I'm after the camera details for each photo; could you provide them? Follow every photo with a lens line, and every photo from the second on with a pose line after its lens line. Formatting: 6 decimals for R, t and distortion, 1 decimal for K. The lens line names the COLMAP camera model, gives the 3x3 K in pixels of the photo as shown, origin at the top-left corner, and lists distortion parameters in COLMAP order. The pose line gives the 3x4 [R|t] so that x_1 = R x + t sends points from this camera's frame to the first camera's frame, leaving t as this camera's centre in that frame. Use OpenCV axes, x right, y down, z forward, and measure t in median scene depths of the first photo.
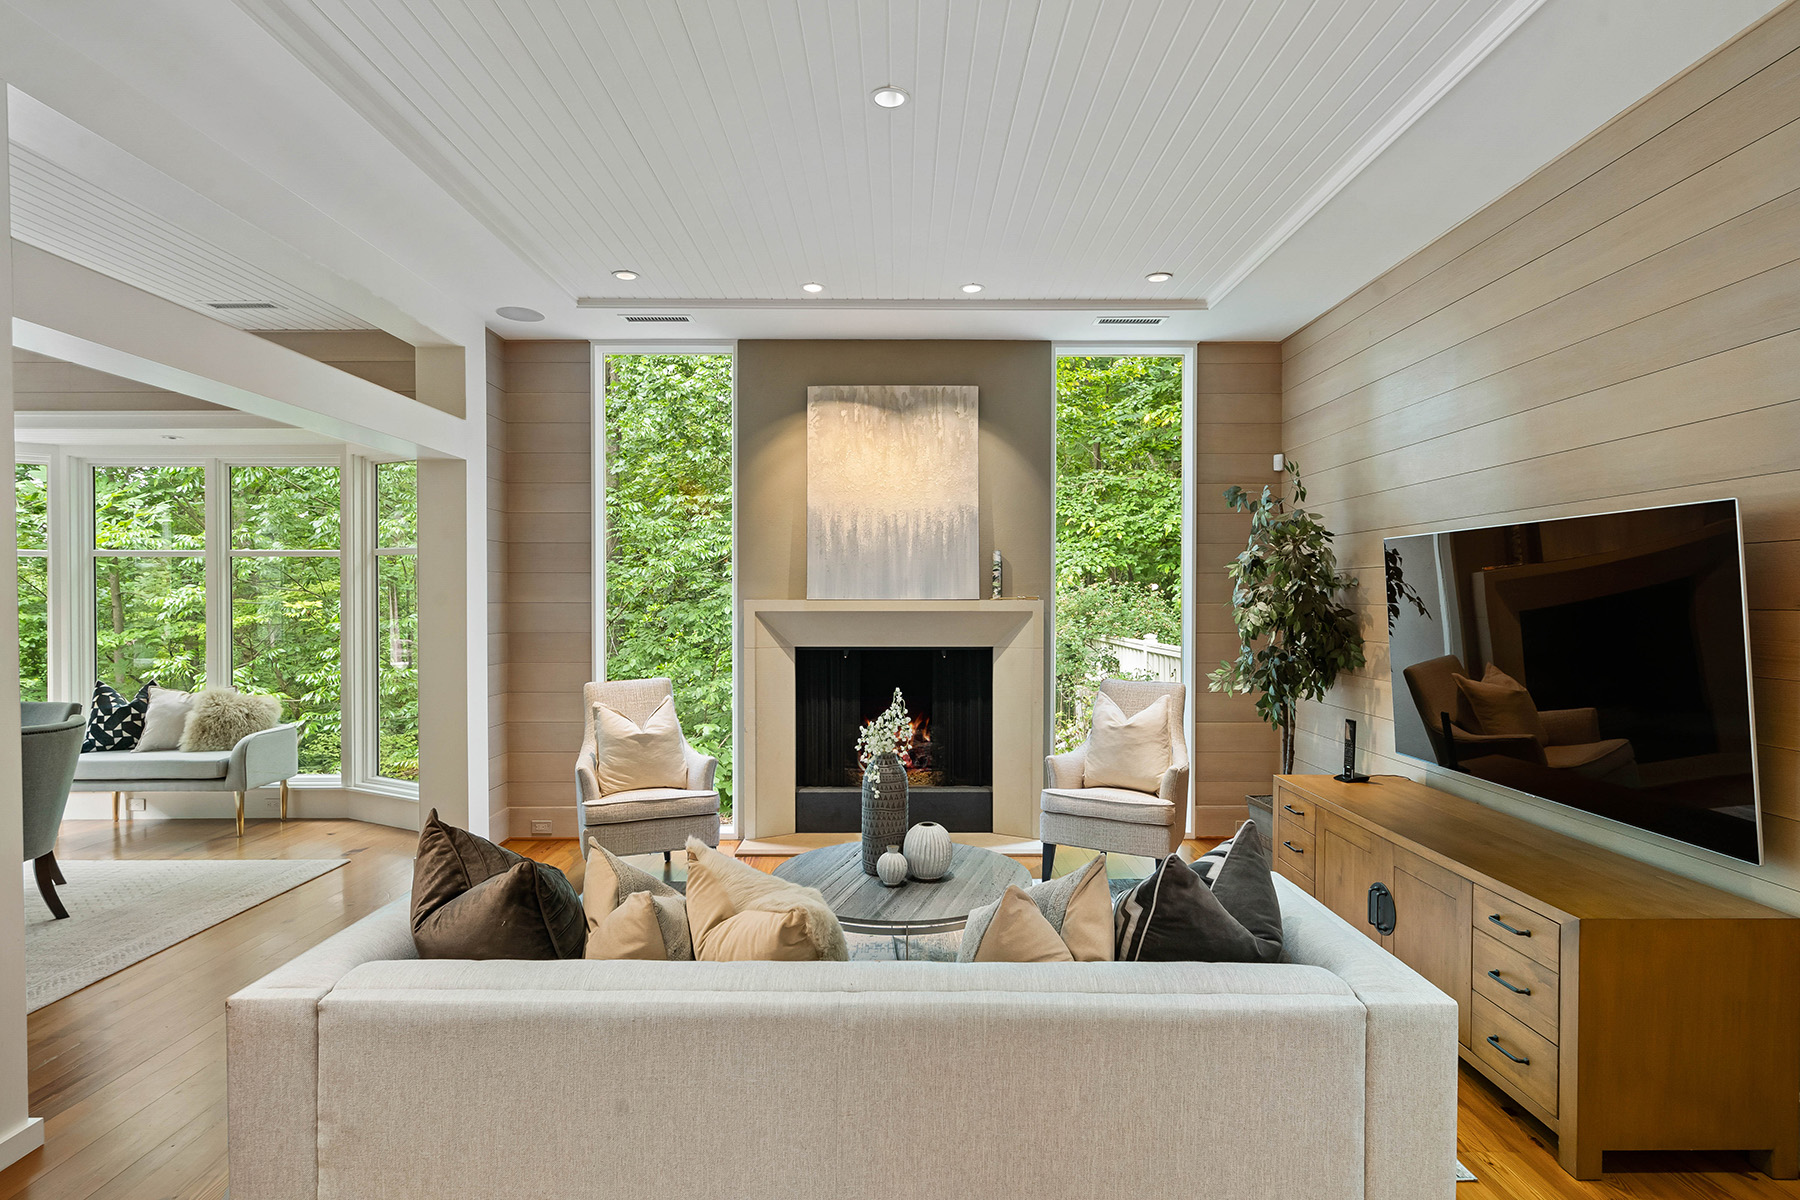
lens RADIAL K [[906.4, 0, 907.9], [0, 906.4, 603.8], [0, 0, 1]] dist [0.005238, 0.000263]
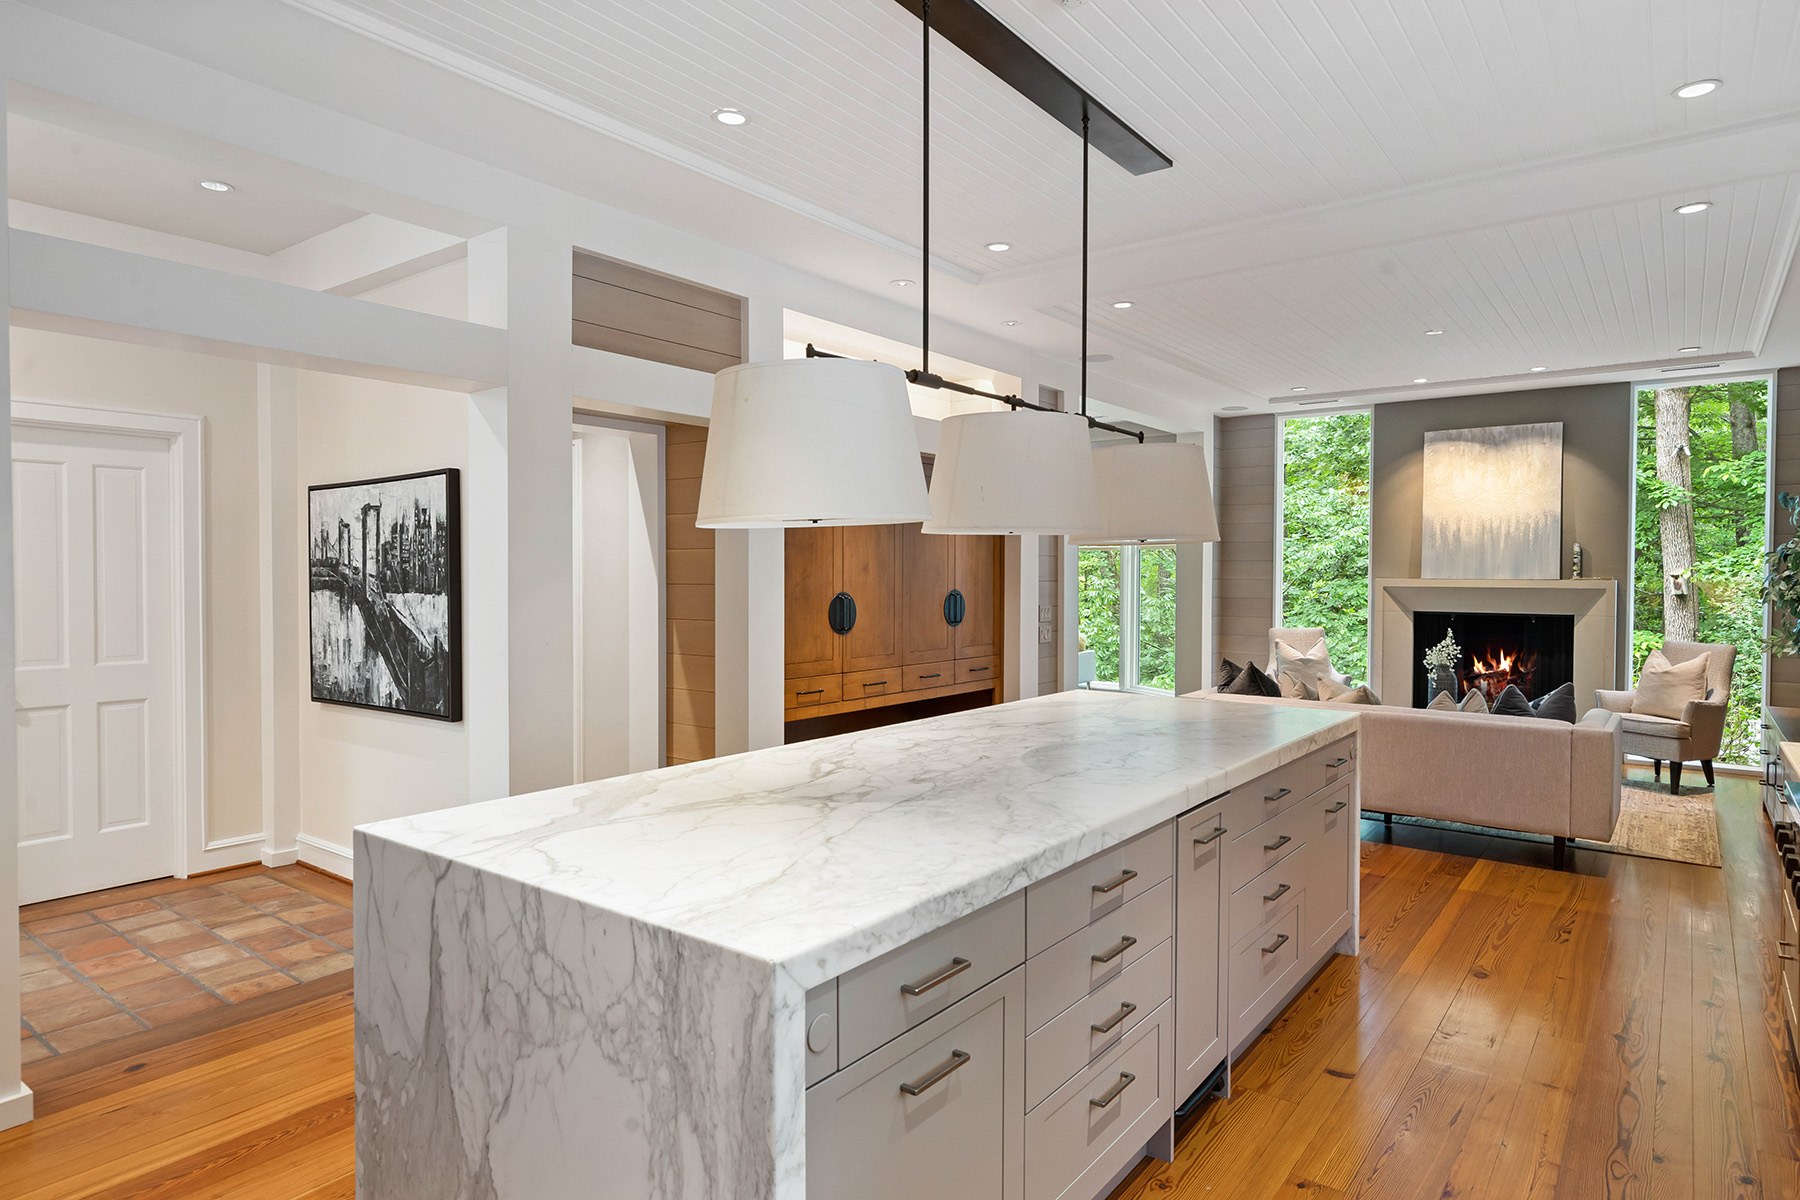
lens RADIAL K [[1044.7, 0, 907.9], [0, 1044.7, 597.8], [0, 0, 1]] dist [-0.001099, 0.000533]
pose [[0.795057, 0.017177, -0.606292, 0.251381], [-0.006738, 0.999787, 0.019491, -0.001079], [0.606498, -0.011411, 0.795003, -0.840952]]
